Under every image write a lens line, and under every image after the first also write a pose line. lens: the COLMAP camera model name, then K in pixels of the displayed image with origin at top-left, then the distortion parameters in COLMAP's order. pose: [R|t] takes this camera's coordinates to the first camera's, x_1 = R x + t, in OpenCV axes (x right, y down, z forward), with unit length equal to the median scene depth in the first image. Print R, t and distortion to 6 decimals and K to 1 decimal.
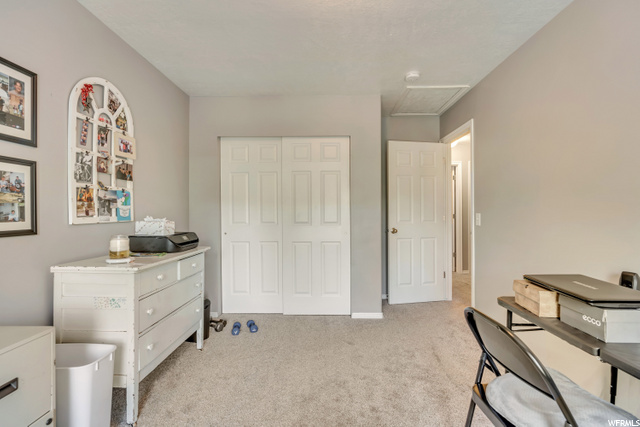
lens RADIAL K [[293.4, 0, 319.8], [0, 293.4, 211.6], [0, 0, 1]] dist [-0.002430, 0.002198]
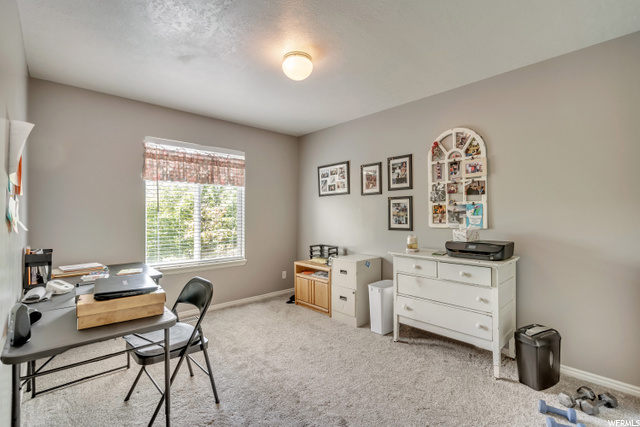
lens RADIAL K [[293.4, 0, 320.3], [0, 293.4, 213.7], [0, 0, 1]] dist [-0.002430, 0.002198]
pose [[-0.717852, -0.004396, -0.696182, 0.746980], [0.001777, 0.999965, -0.008147, -0.021858], [0.696194, -0.007086, -0.717819, 1.603894]]
